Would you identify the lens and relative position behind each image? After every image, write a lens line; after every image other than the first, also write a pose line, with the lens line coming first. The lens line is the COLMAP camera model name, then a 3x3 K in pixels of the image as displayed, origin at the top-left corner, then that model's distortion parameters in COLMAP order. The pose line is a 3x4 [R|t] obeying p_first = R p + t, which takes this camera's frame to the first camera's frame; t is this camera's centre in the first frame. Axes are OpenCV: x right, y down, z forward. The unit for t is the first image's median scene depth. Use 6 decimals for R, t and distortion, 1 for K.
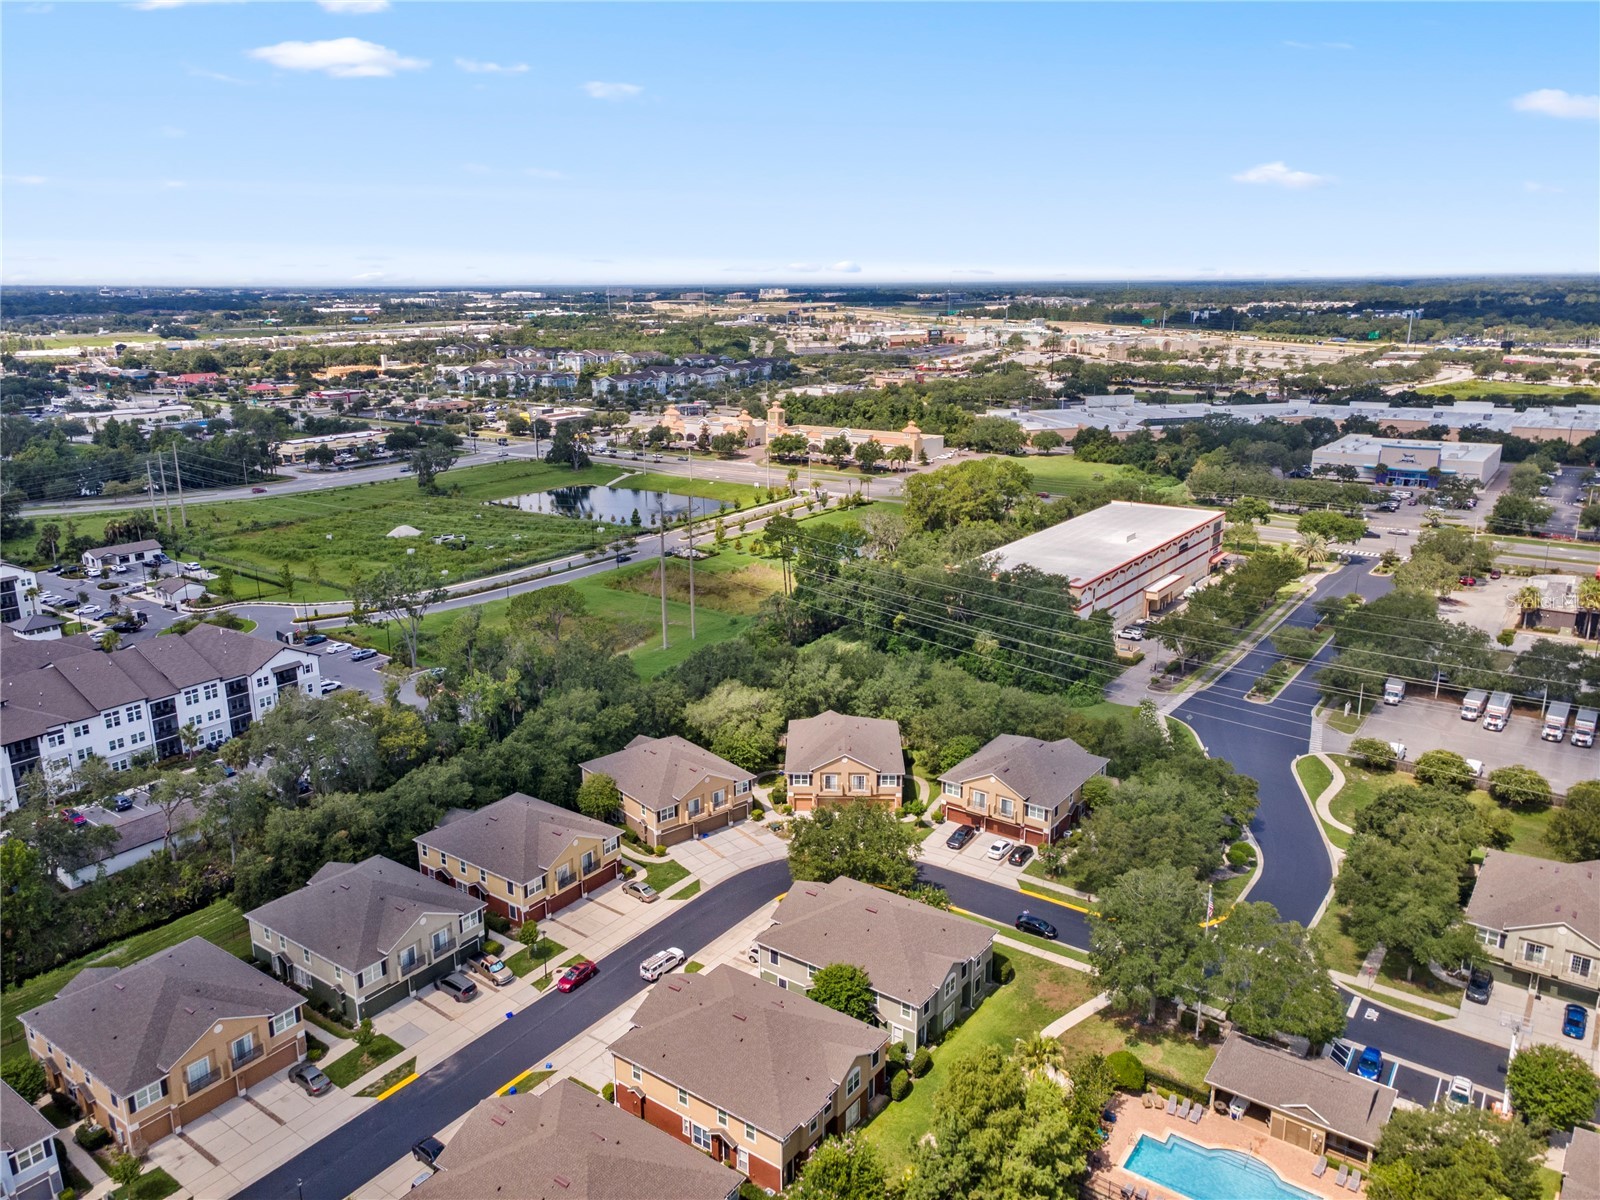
lens RADIAL K [[1160.3, 0, 791.8], [0, 1160.3, 601.7], [0, 0, 1]] dist [0.040706, 0.009525]
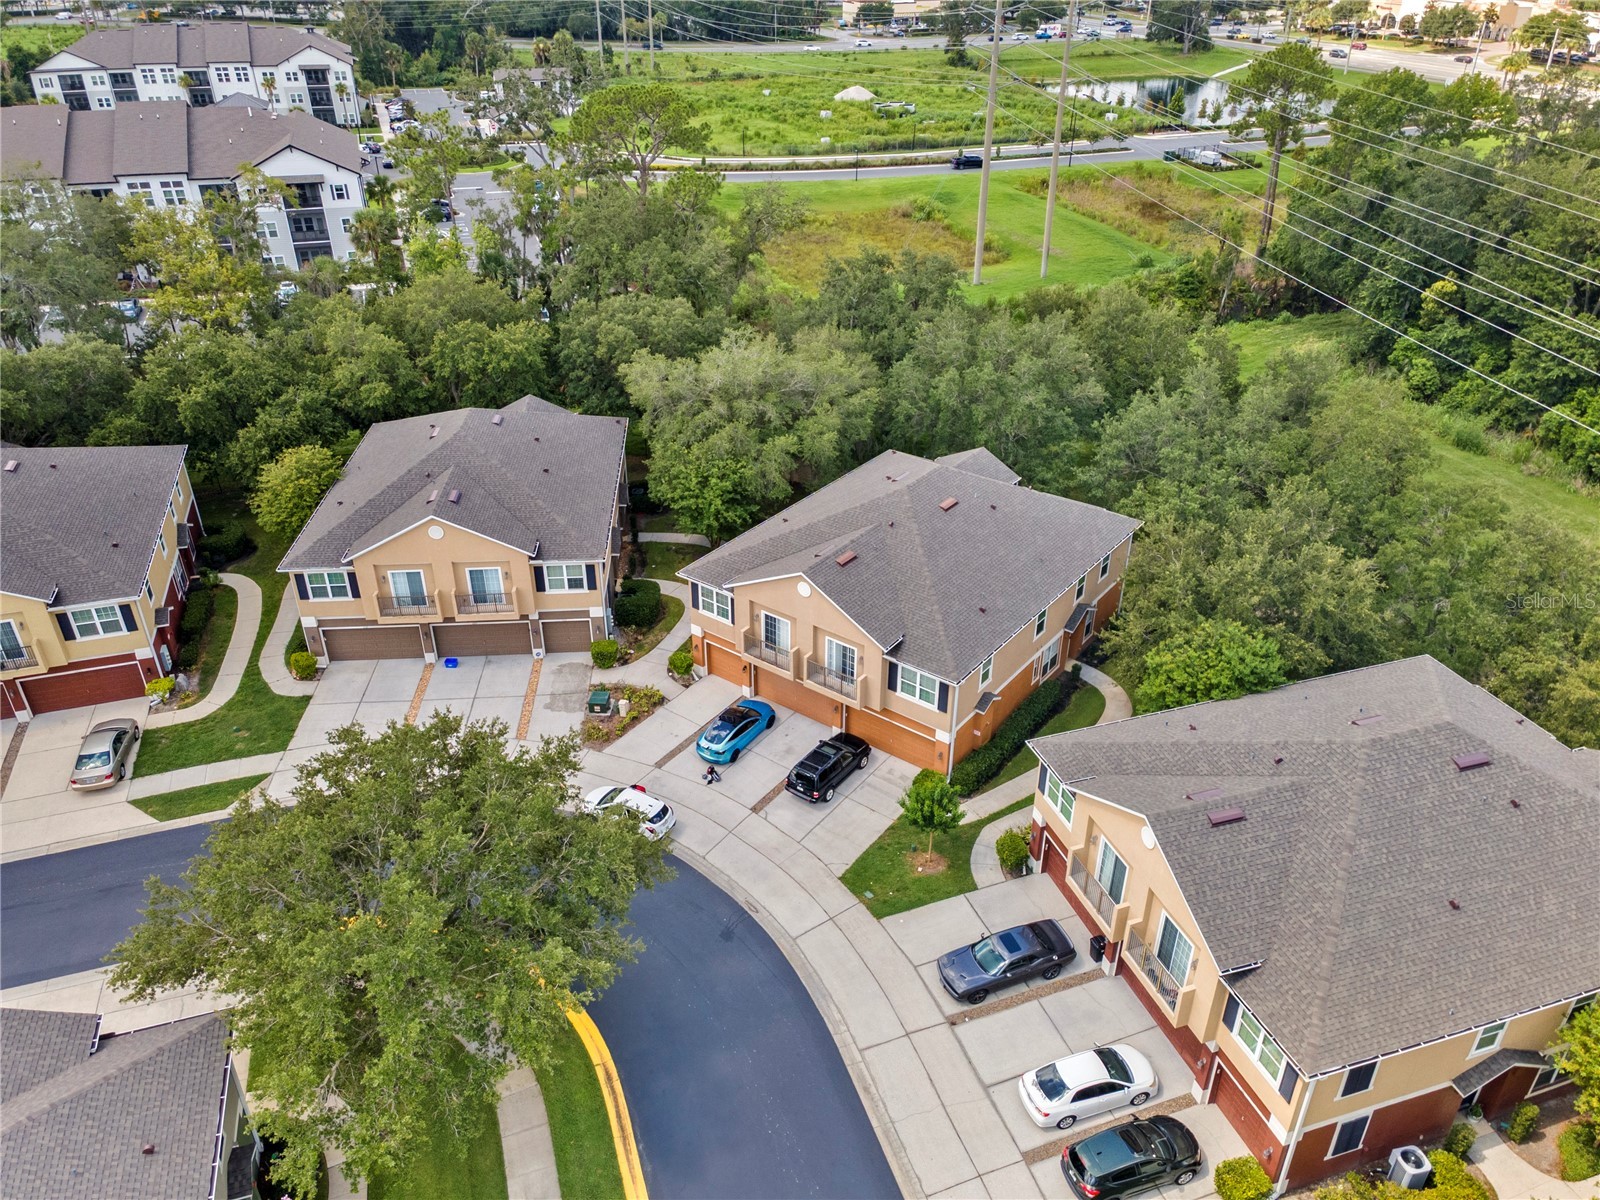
lens RADIAL K [[1160.3, 0, 791.8], [0, 1160.3, 601.7], [0, 0, 1]] dist [0.040706, 0.009525]
pose [[0.811431, 0.303437, -0.499506, 0.192012], [-0.160052, 0.937359, 0.309422, 0.033373], [0.562107, -0.171128, 0.809167, 0.658650]]
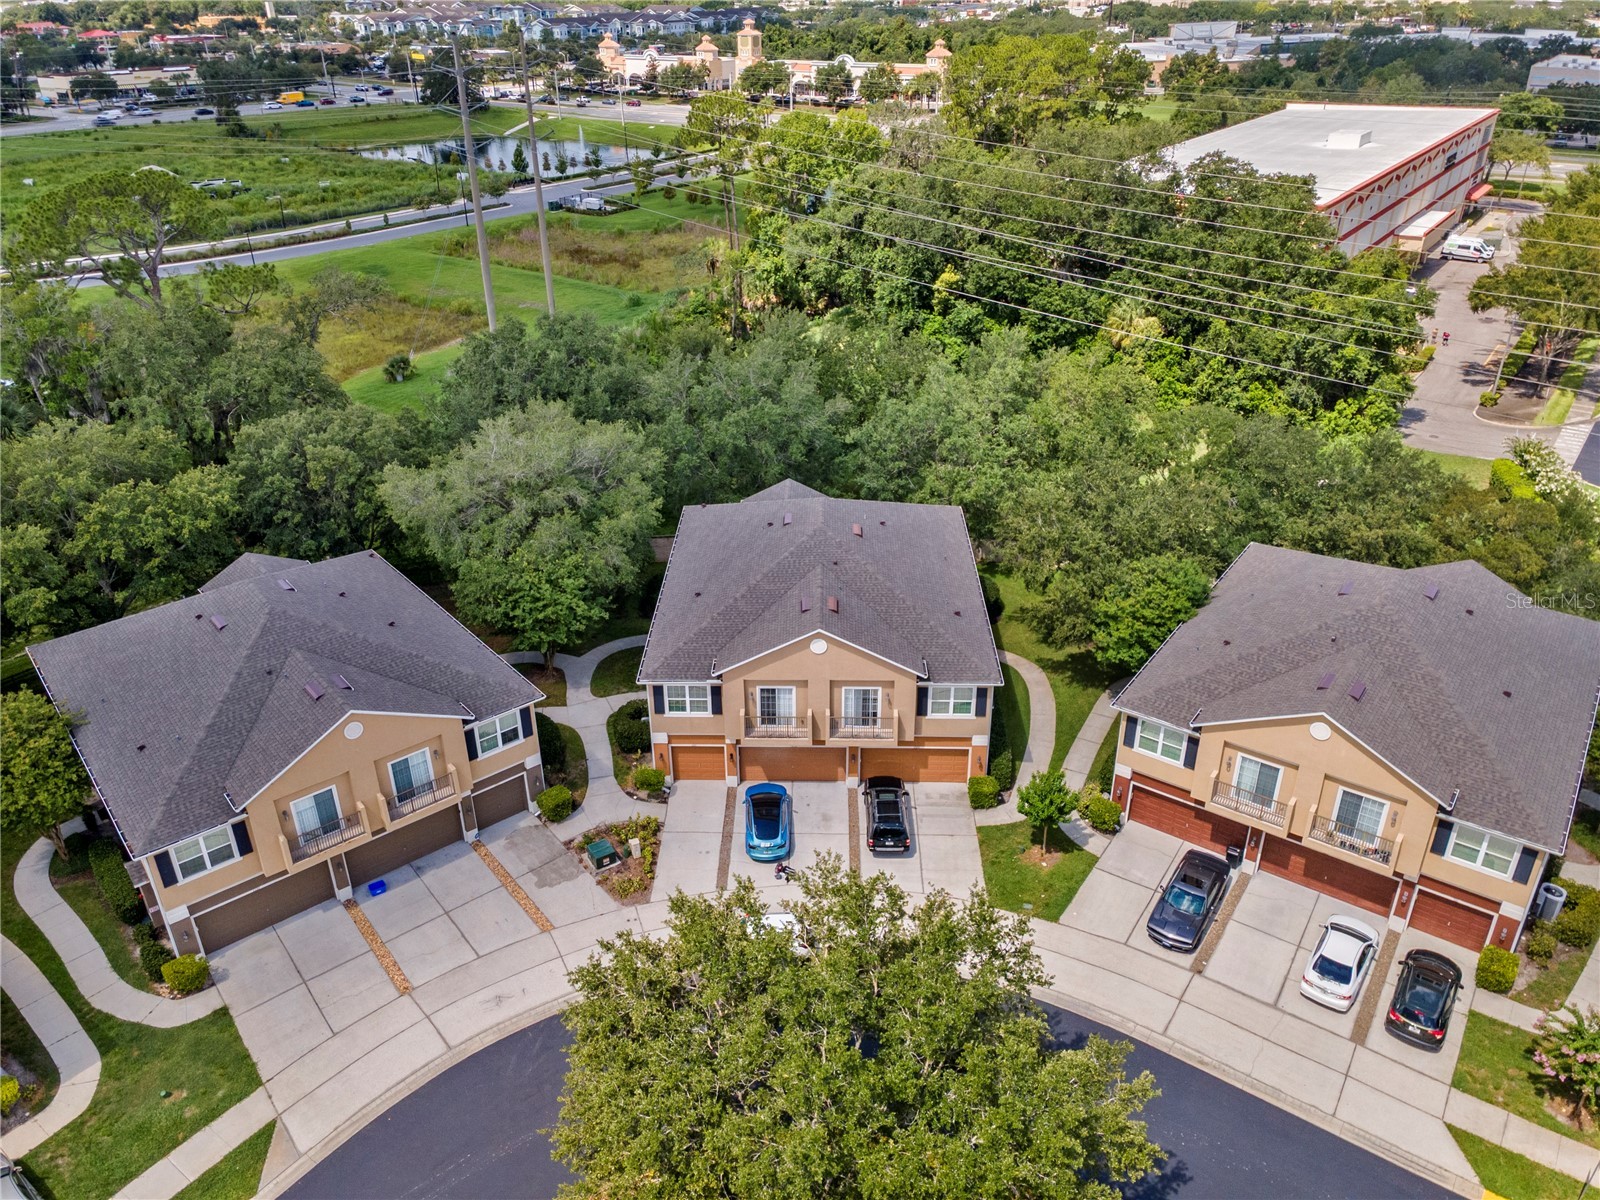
lens RADIAL K [[1160.3, 0, 791.8], [0, 1160.3, 601.7], [0, 0, 1]] dist [0.040706, 0.009525]
pose [[0.999994, -0.003259, -0.000649, 0.034785], [0.003321, 0.975031, 0.222042, 0.048458], [-0.000090, -0.222043, 0.975037, 0.626061]]
